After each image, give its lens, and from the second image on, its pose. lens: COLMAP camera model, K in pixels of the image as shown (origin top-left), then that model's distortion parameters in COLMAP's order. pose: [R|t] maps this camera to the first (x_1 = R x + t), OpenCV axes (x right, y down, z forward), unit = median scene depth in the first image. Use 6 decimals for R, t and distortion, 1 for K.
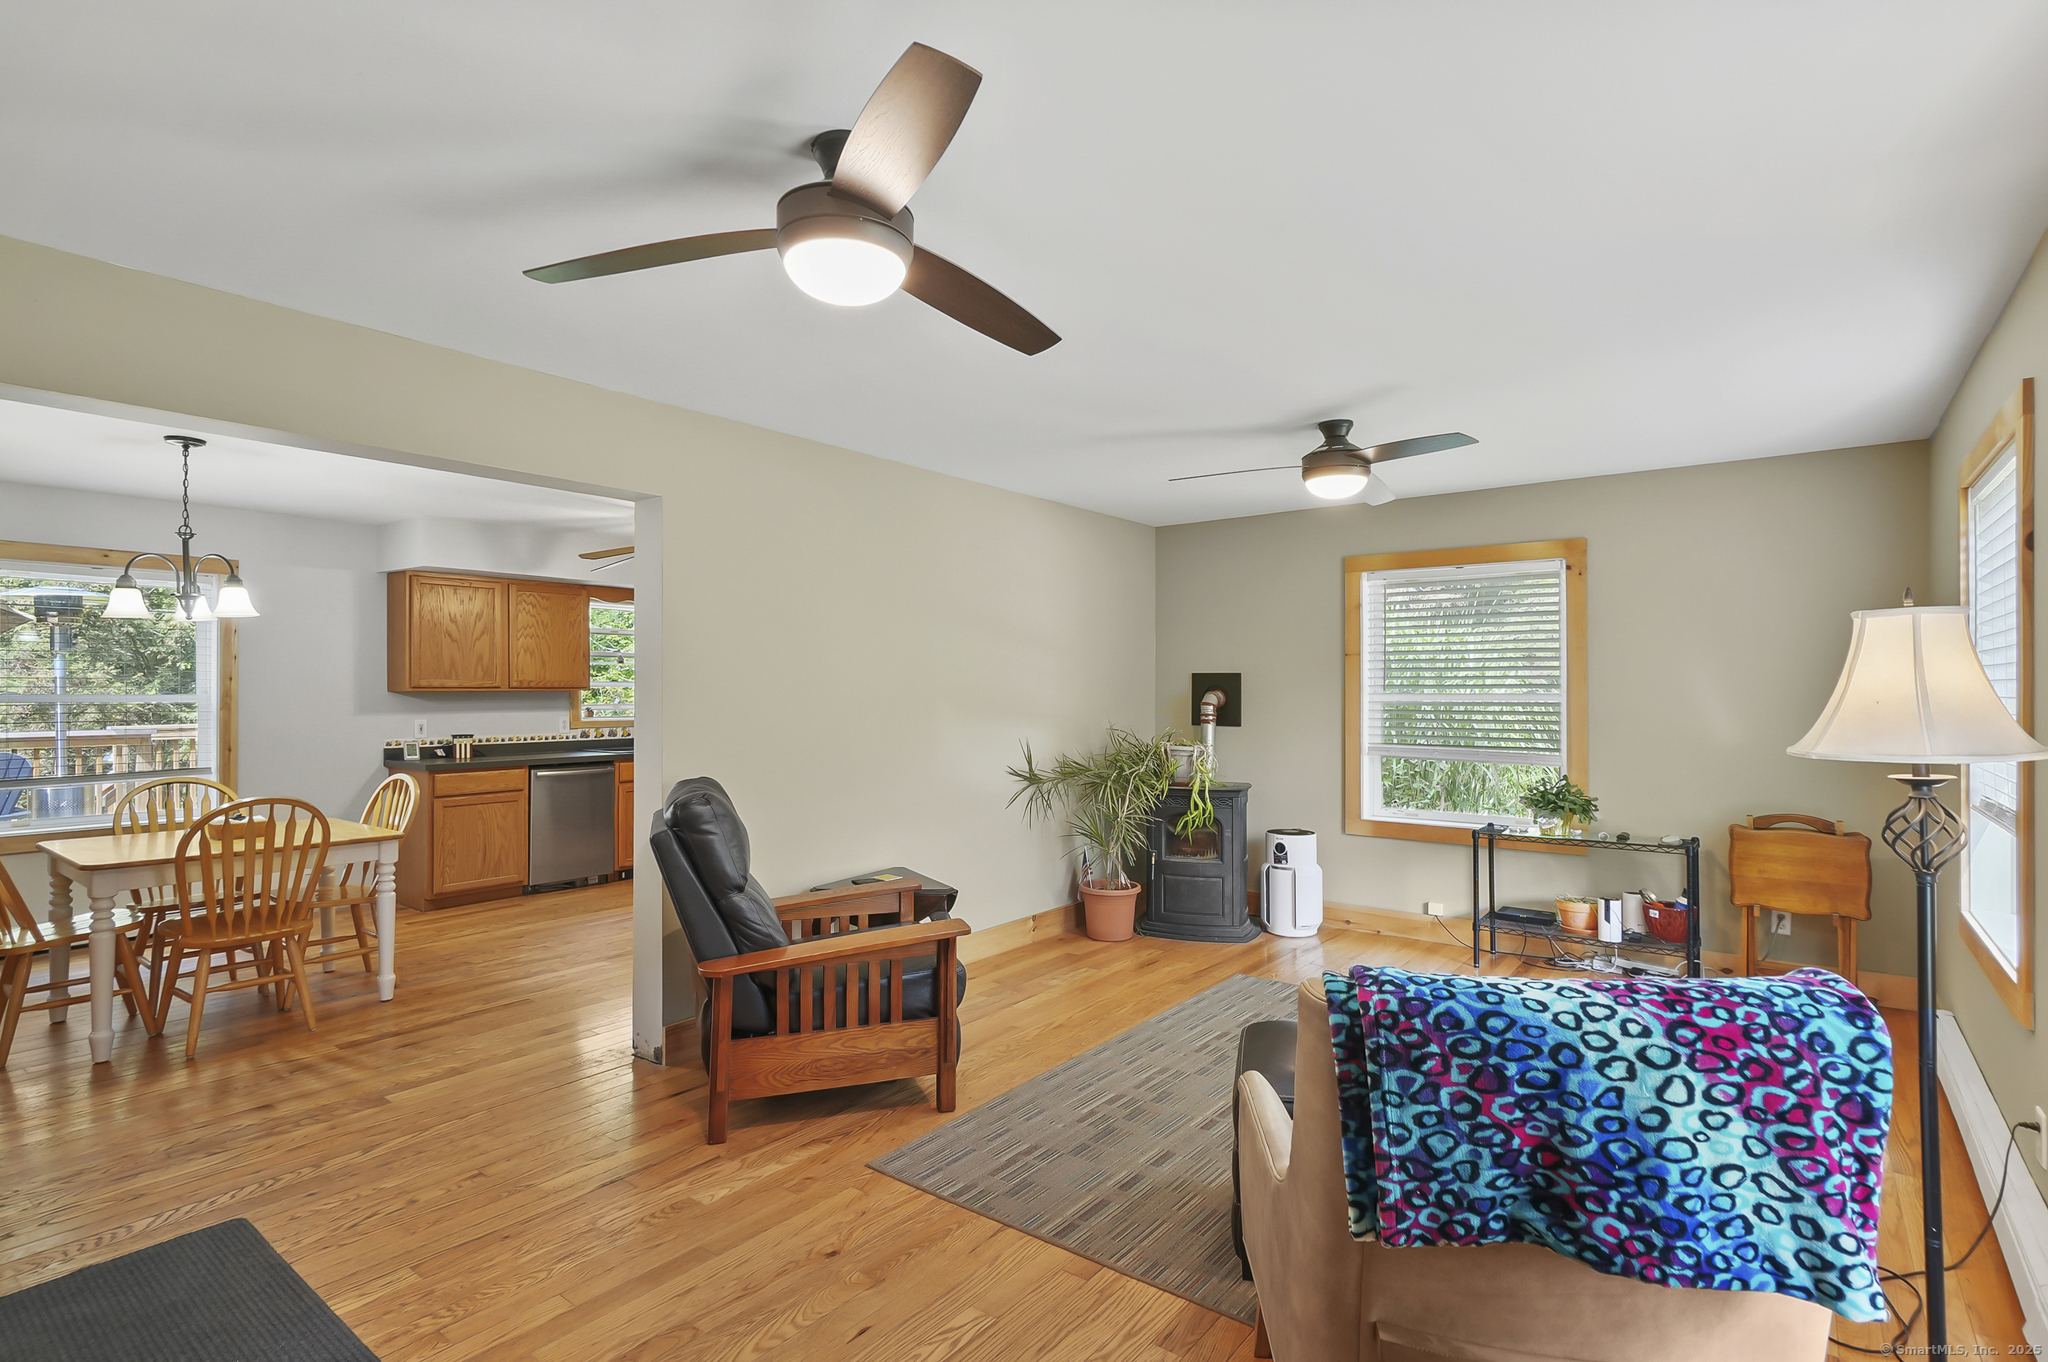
lens RADIAL K [[1009.6, 0, 1021.8], [0, 1009.6, 682.4], [0, 0, 1]] dist [-0.002527, -0.001269]
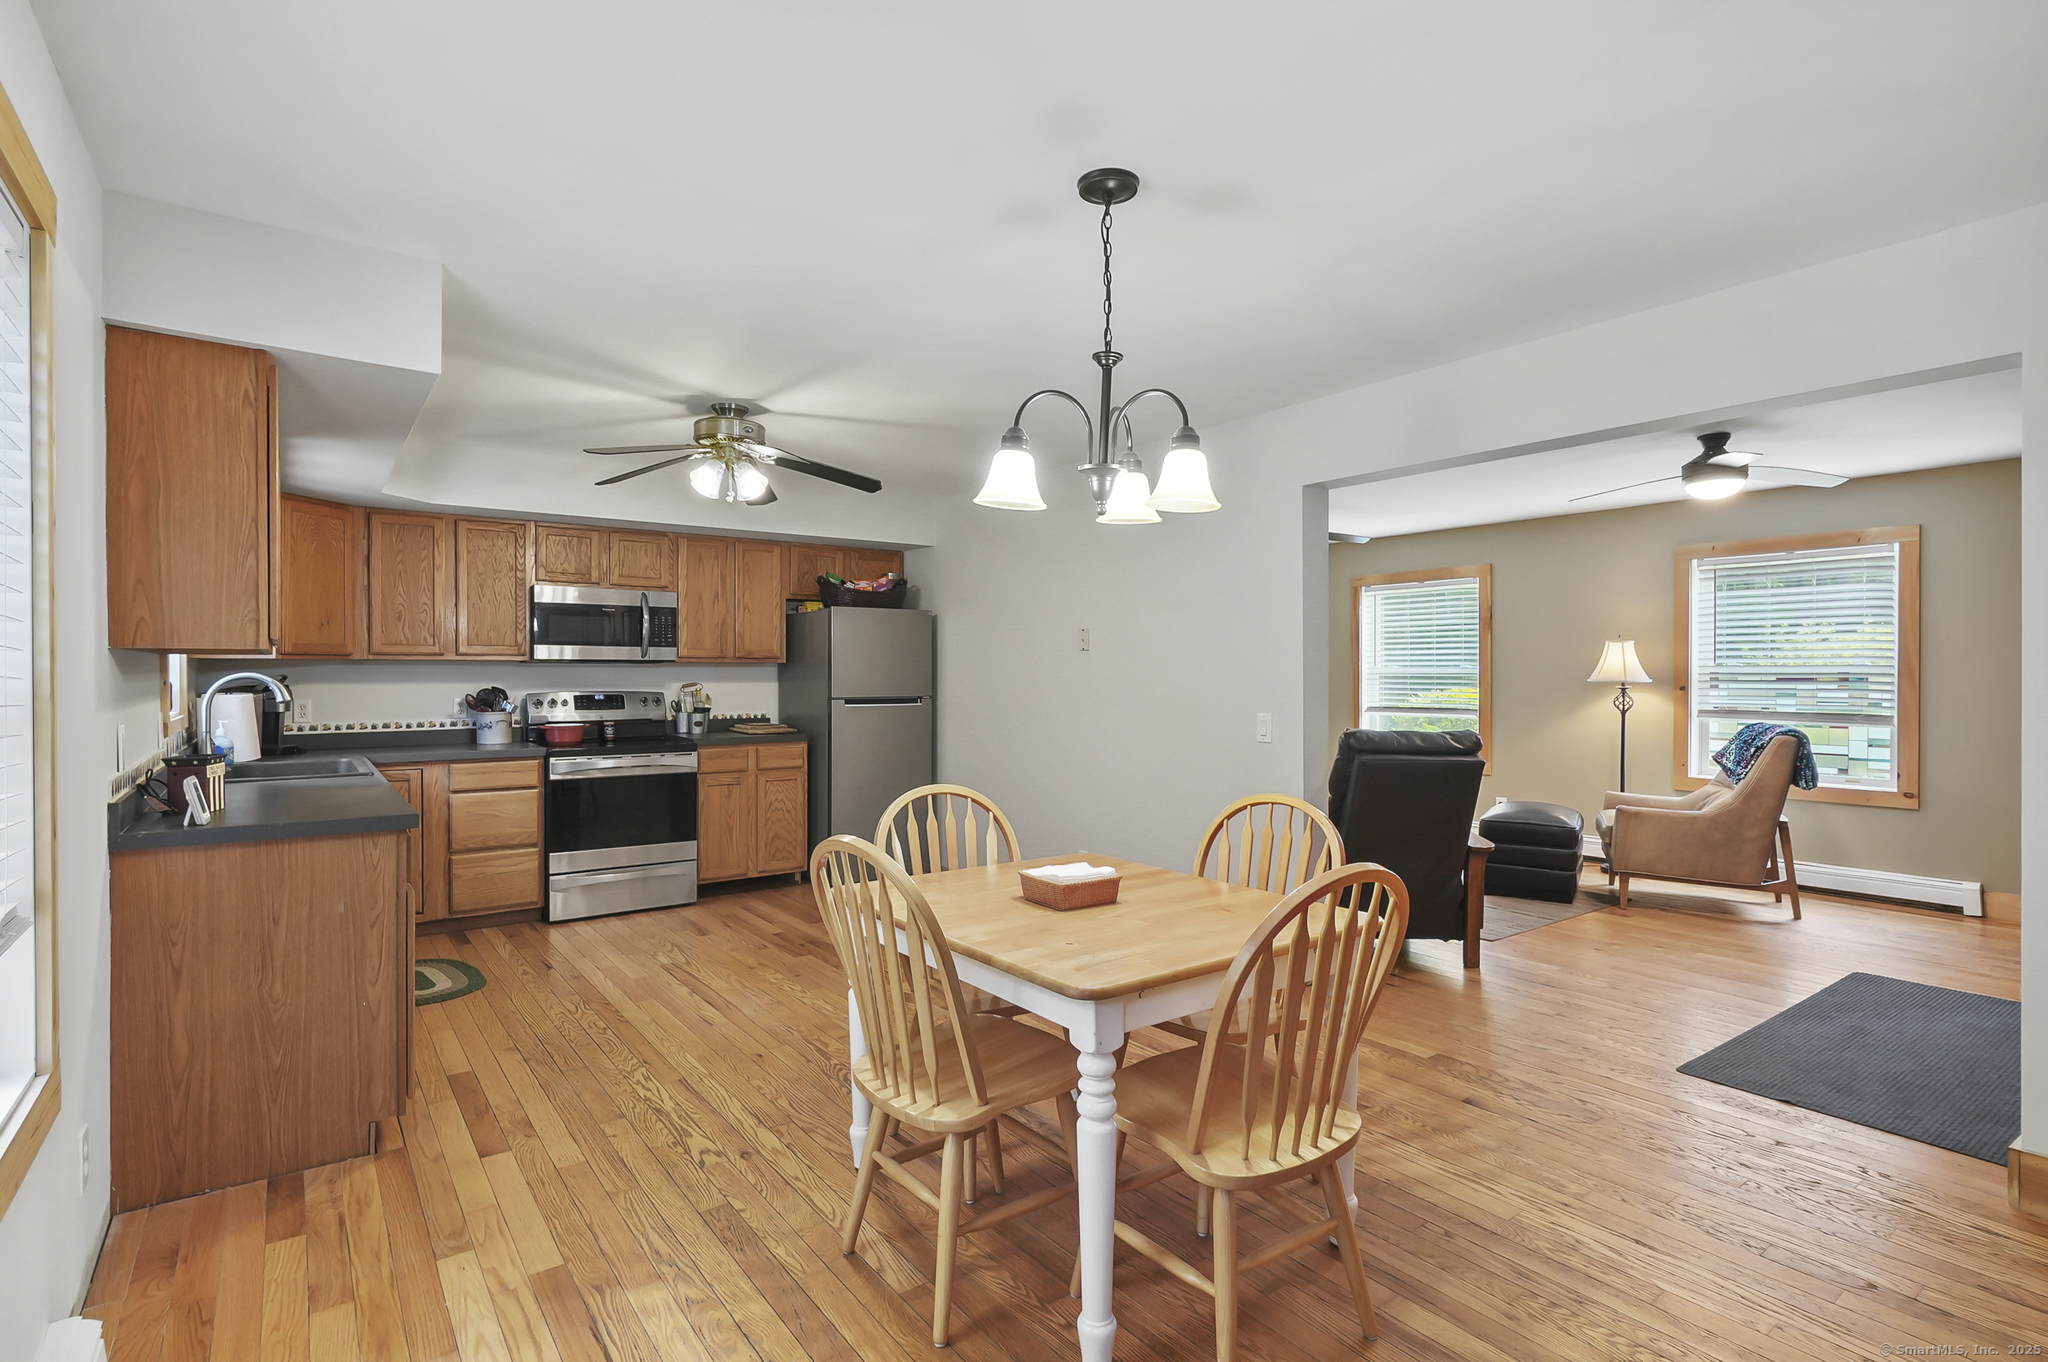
lens RADIAL K [[993.9, 0, 1021.9], [0, 993.9, 679.9], [0, 0, 1]] dist [-0.000133, -0.001413]
pose [[0.277879, -0.005363, 0.960601, -1.538632], [-0.008247, 0.999934, 0.007968, 0.025780], [-0.960581, -0.010136, 0.277816, 1.012602]]
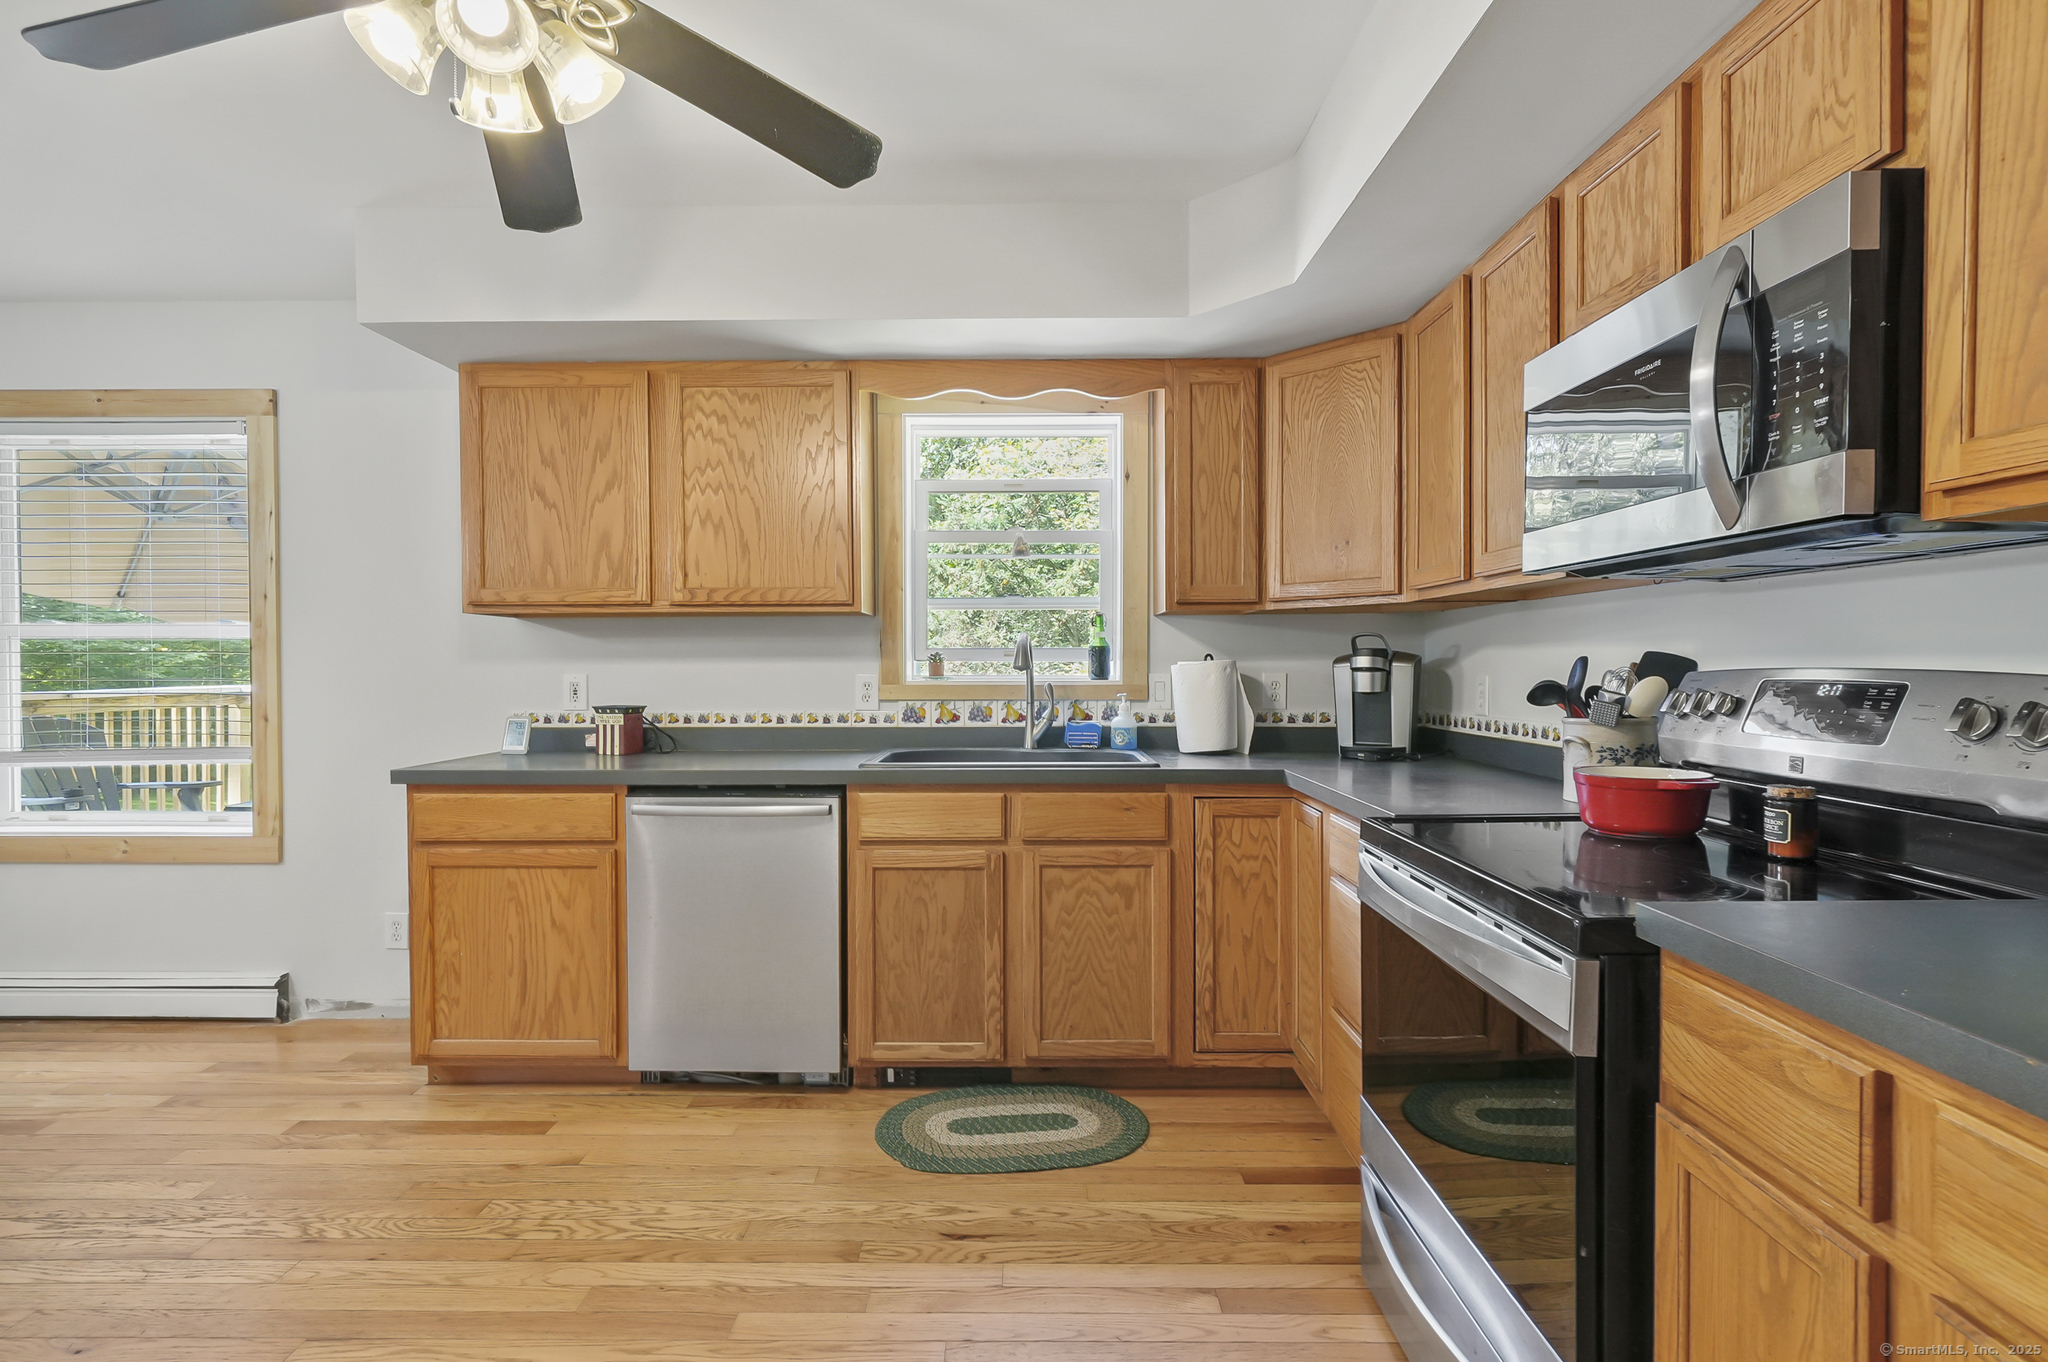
lens RADIAL K [[993.9, 0, 1021.9], [0, 993.9, 679.9], [0, 0, 1]] dist [-0.000133, -0.001413]
pose [[0.602271, 0.014167, -0.798166, -0.108872], [0.007236, 0.999705, 0.023204, 0.053907], [0.798259, -0.019751, 0.601990, 1.567582]]
